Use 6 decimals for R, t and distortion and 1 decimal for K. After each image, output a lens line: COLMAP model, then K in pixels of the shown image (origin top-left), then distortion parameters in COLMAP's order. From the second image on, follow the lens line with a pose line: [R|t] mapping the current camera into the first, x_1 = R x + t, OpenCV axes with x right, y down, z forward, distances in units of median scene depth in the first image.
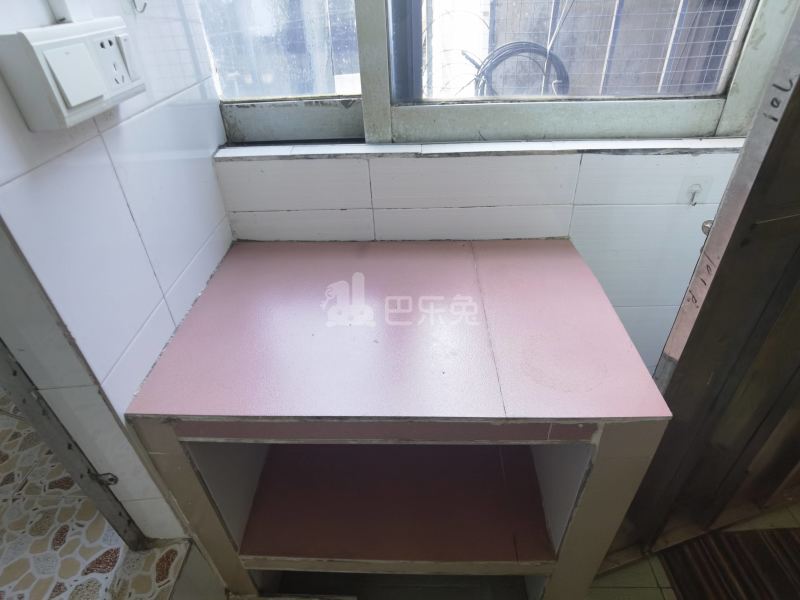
lens RADIAL K [[439.9, 0, 401.0], [0, 439.9, 298.1], [0, 0, 1]] dist [0.000748, 0.002451]
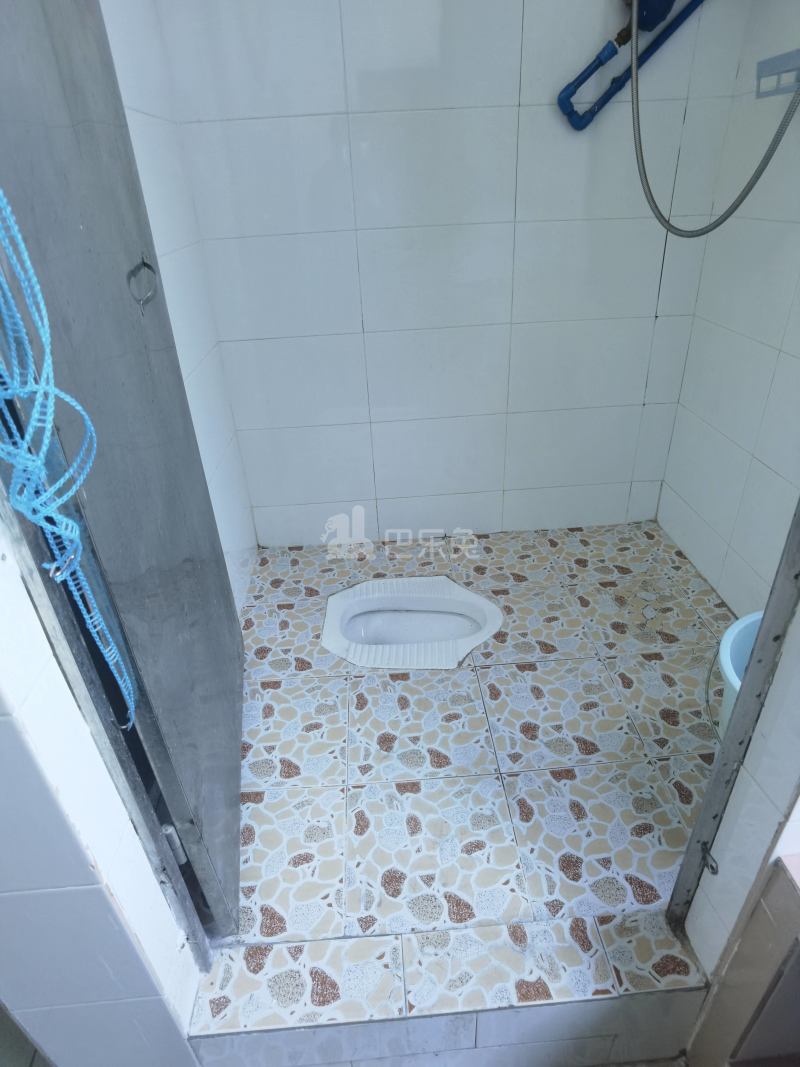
lens RADIAL K [[586.7, 0, 402.5], [0, 586.7, 531.4], [0, 0, 1]] dist [0.000748, 0.002451]
pose [[0.065627, 0.506876, -0.859517, -0.021997], [-0.545306, 0.739592, 0.394518, -0.177657], [0.835664, 0.442809, 0.324940, -0.168594]]
